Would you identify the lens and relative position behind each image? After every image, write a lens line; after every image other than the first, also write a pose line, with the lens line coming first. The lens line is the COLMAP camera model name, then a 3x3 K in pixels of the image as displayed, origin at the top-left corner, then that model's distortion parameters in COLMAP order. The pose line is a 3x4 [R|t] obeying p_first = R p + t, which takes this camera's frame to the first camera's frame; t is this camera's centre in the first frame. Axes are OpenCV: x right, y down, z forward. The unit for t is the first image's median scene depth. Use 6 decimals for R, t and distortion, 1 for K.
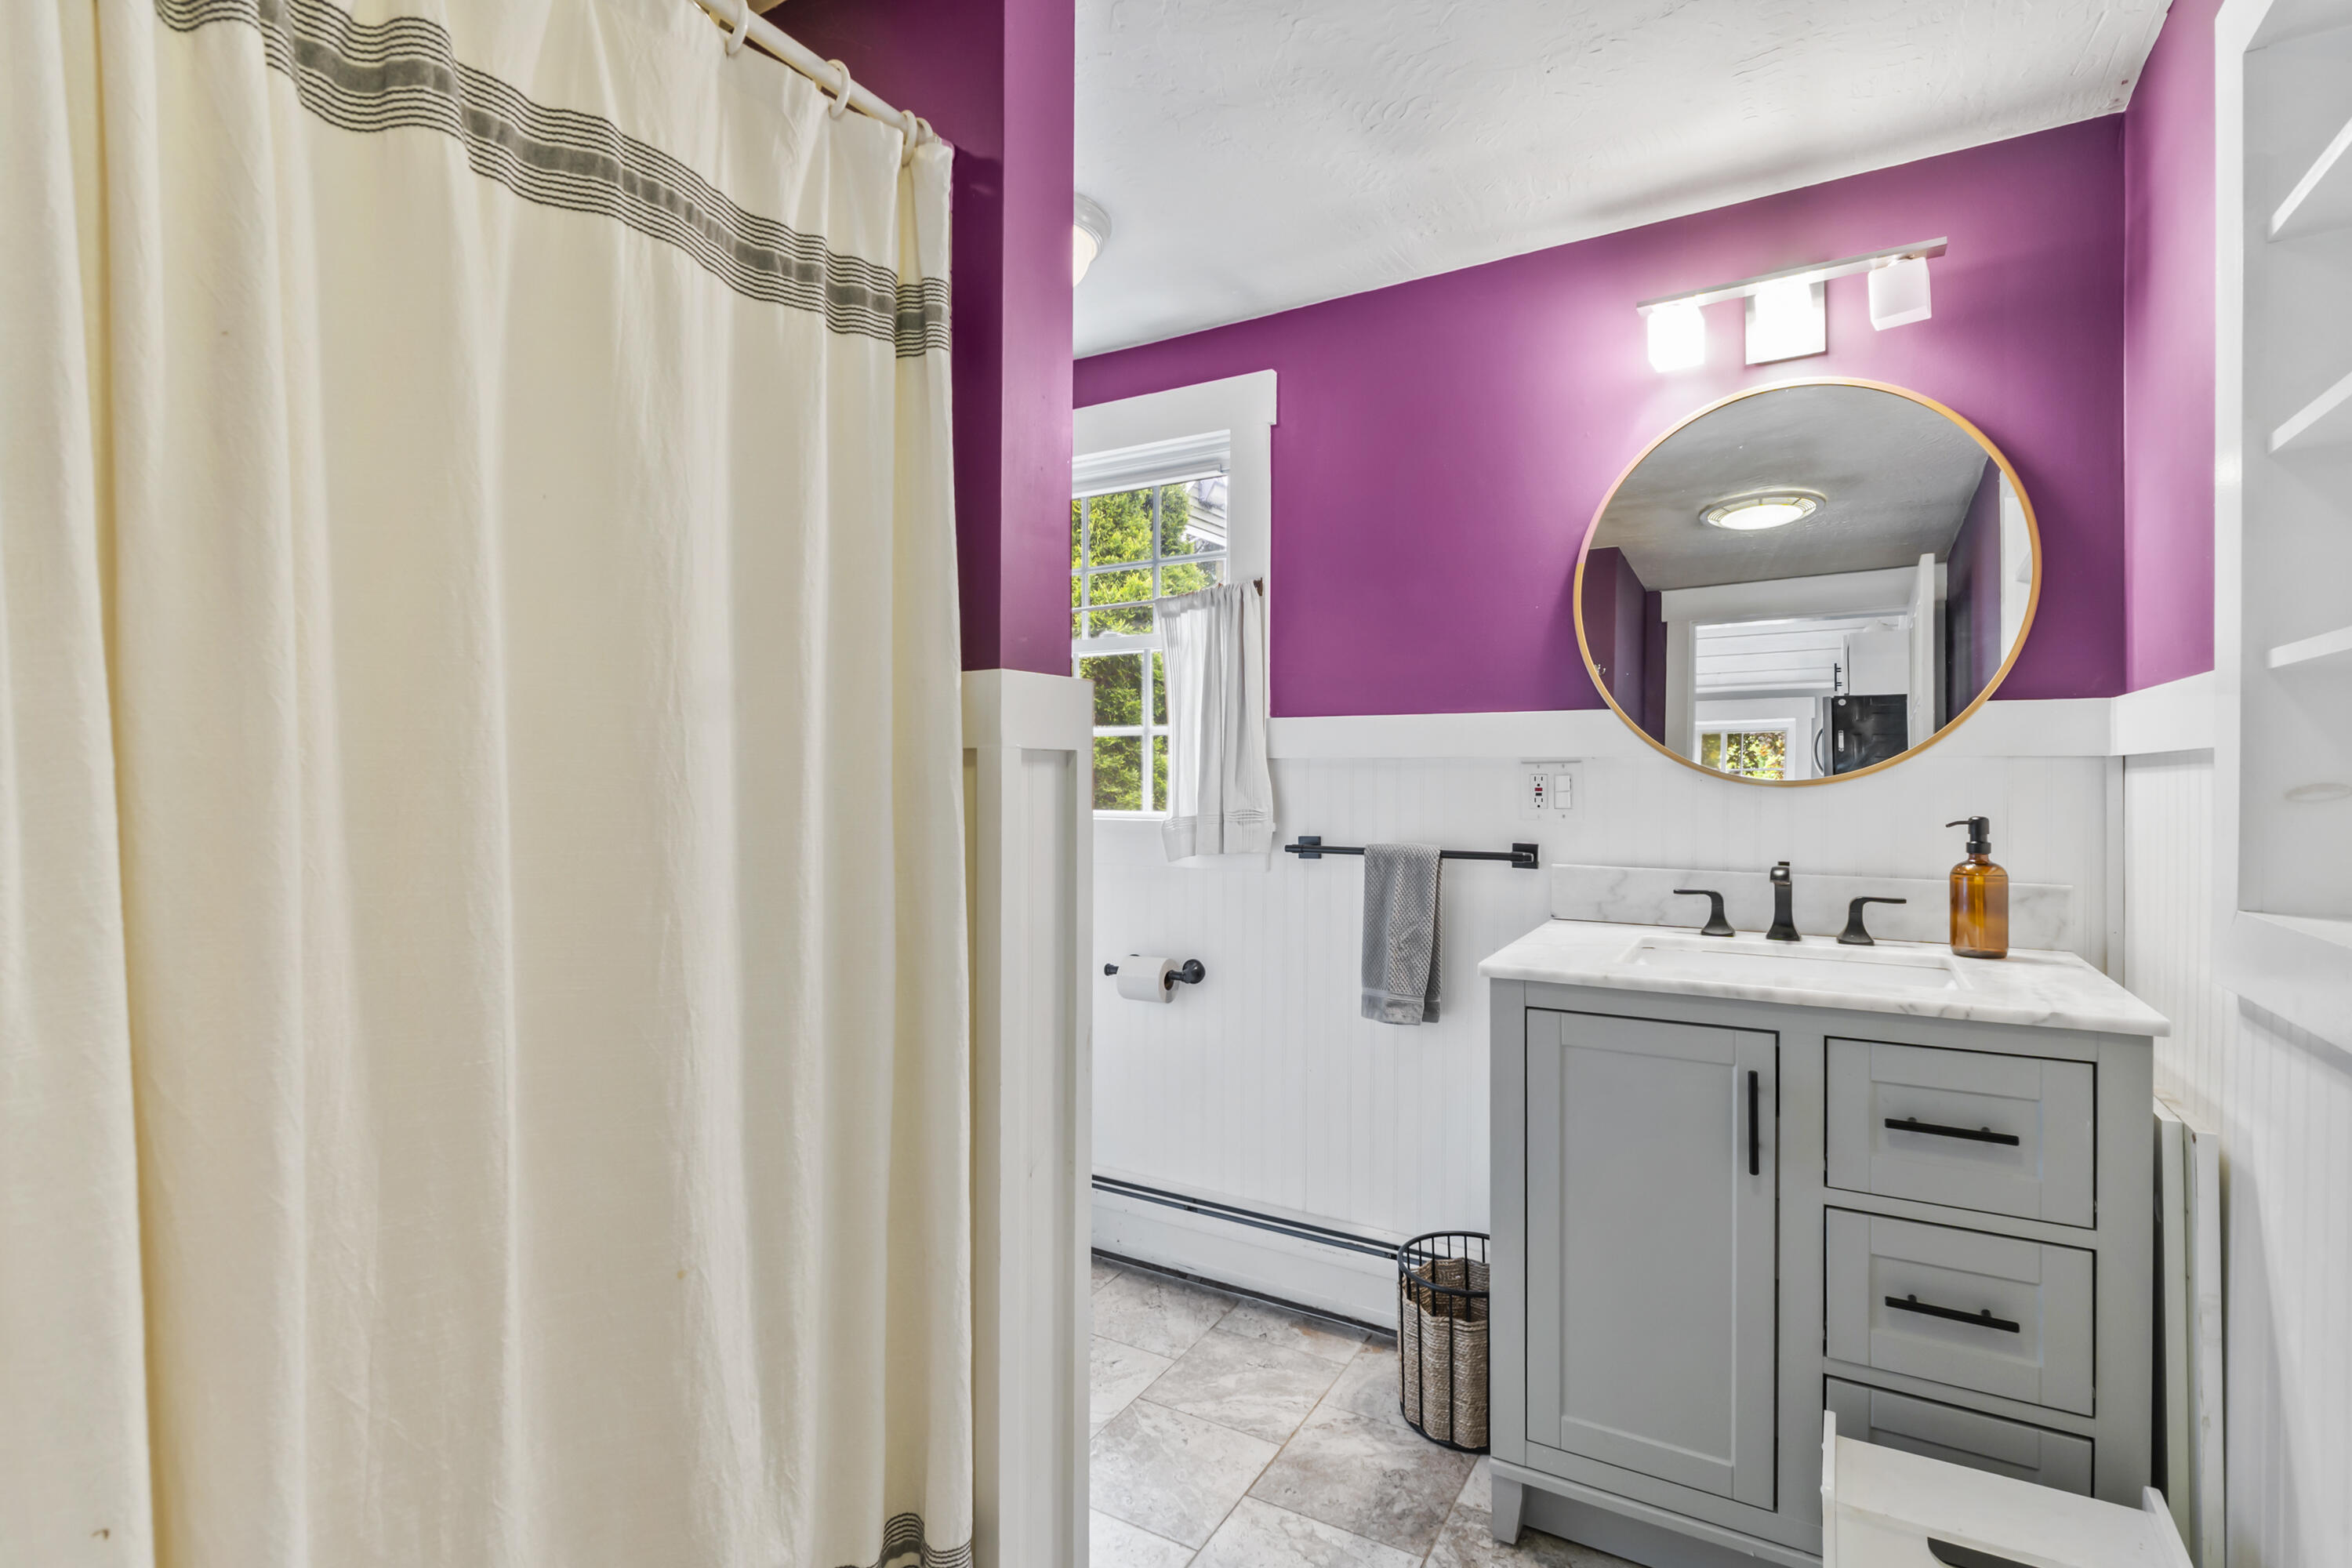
lens RADIAL K [[1106.2, 0, 1173.1], [0, 1106.2, 785.6], [0, 0, 1]] dist [-0.005928, -0.000960]
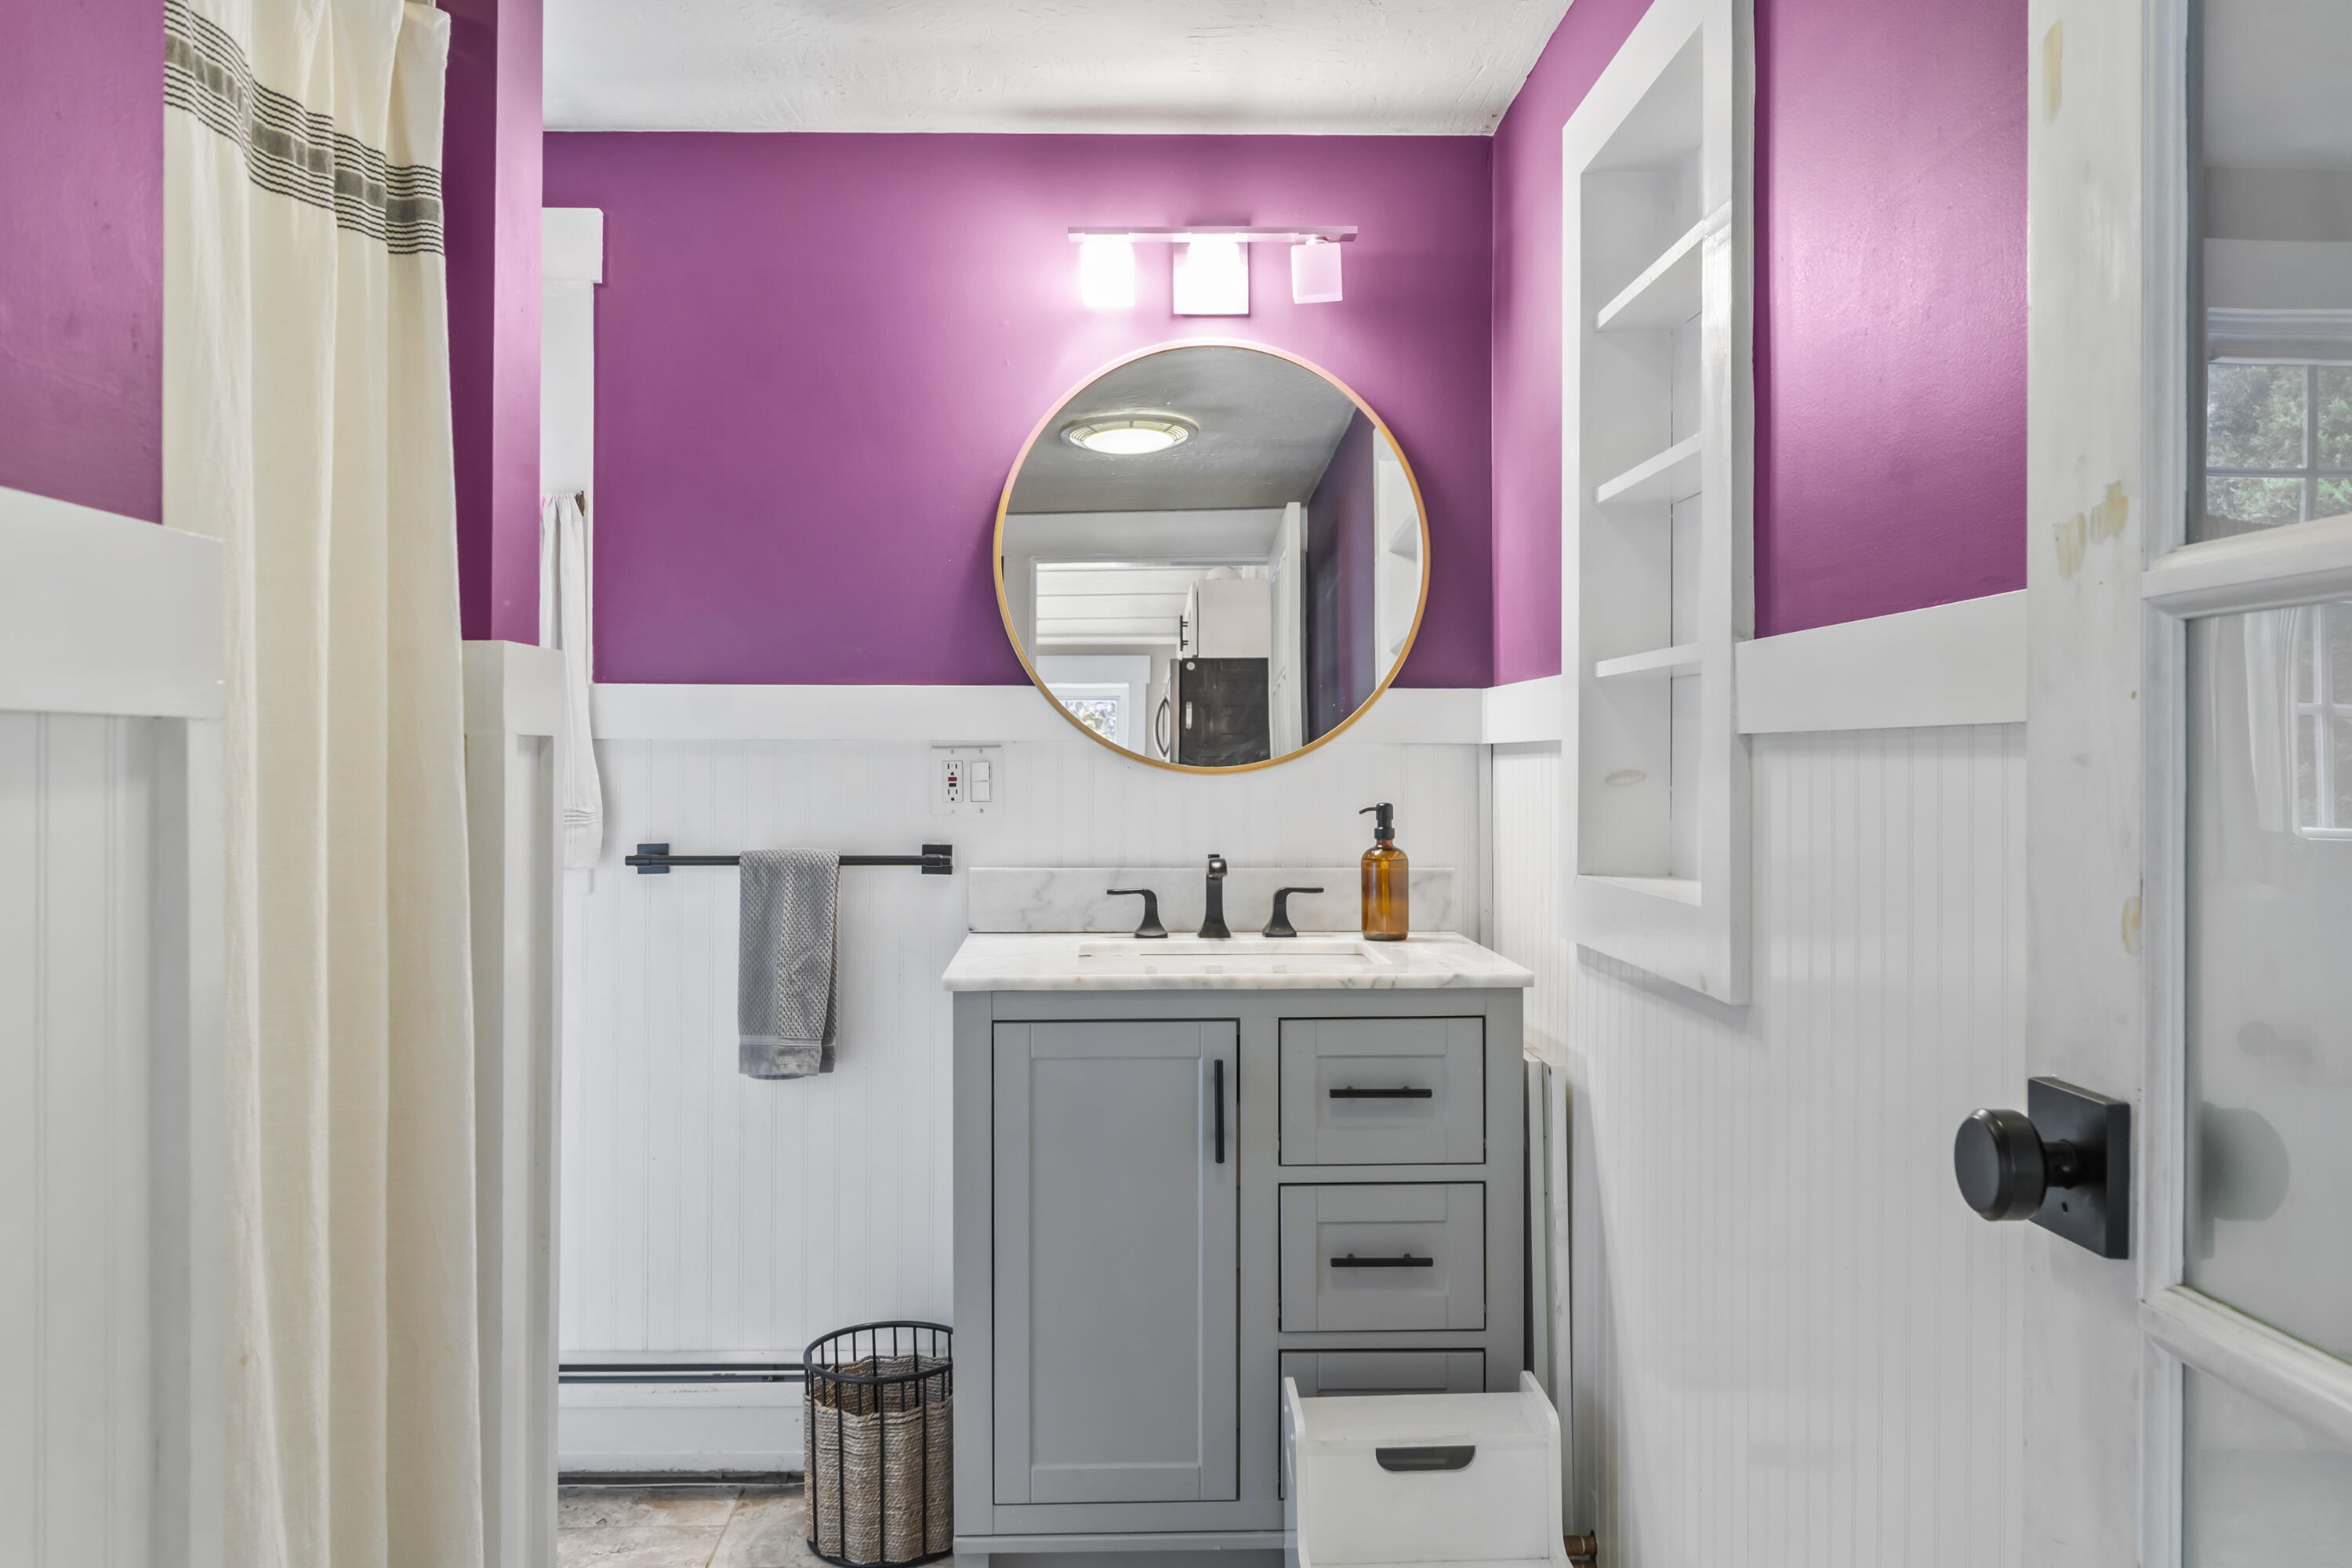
lens RADIAL K [[1874.0, 0, 1176.0], [0, 1874.0, 784.0], [0, 0, 1]] dist [-0.009594, 0.008489]
pose [[0.840592, -0.007955, 0.541610, -0.334033], [0.004515, 0.999960, 0.007679, -0.003209], [-0.541650, -0.004009, 0.840595, -0.318382]]
